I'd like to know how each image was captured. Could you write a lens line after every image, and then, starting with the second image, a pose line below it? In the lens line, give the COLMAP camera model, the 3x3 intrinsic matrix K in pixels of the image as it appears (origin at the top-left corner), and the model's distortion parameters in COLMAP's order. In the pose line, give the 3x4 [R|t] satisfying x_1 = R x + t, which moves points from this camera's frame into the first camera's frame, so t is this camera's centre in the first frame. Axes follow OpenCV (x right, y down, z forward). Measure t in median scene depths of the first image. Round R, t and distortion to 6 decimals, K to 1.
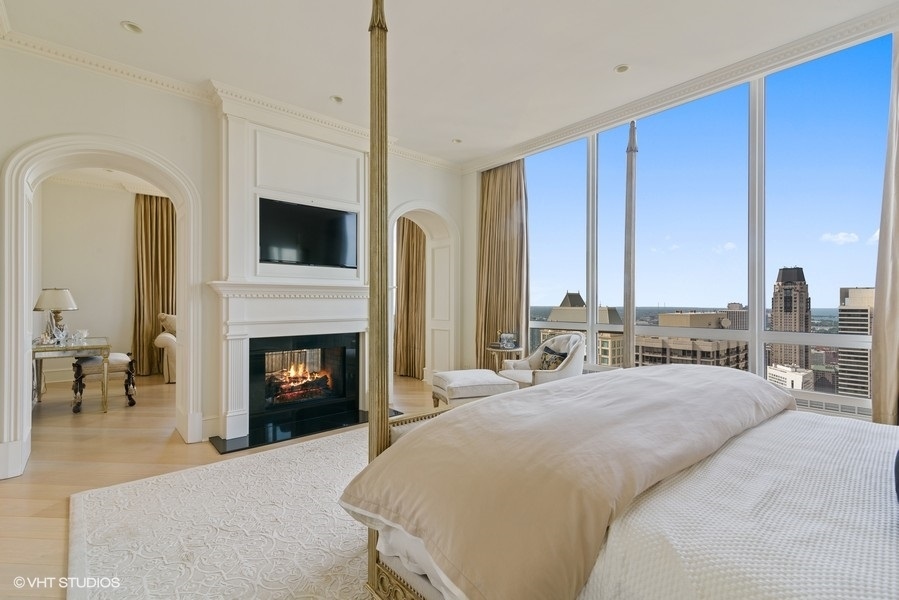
lens RADIAL K [[418.1, 0, 452.5], [0, 418.1, 306.5], [0, 0, 1]] dist [0.014974, 0.001243]
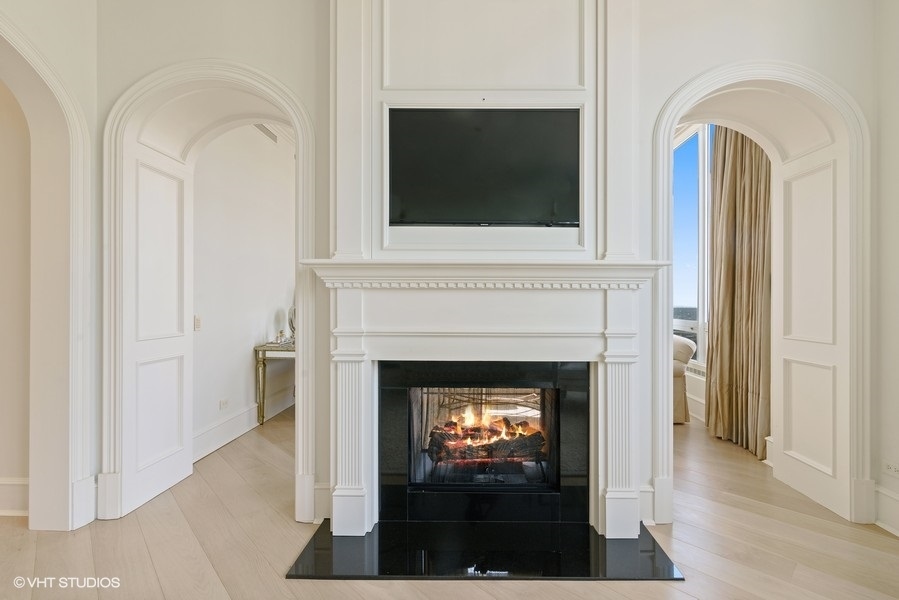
lens RADIAL K [[418.1, 0, 470.8], [0, 418.1, 296.9], [0, 0, 1]] dist [0.014974, 0.001243]
pose [[0.752505, 0.001827, -0.658585, -0.007772], [-0.015510, 0.999768, -0.014949, -0.002127], [0.658404, 0.021463, 0.752358, 0.549699]]
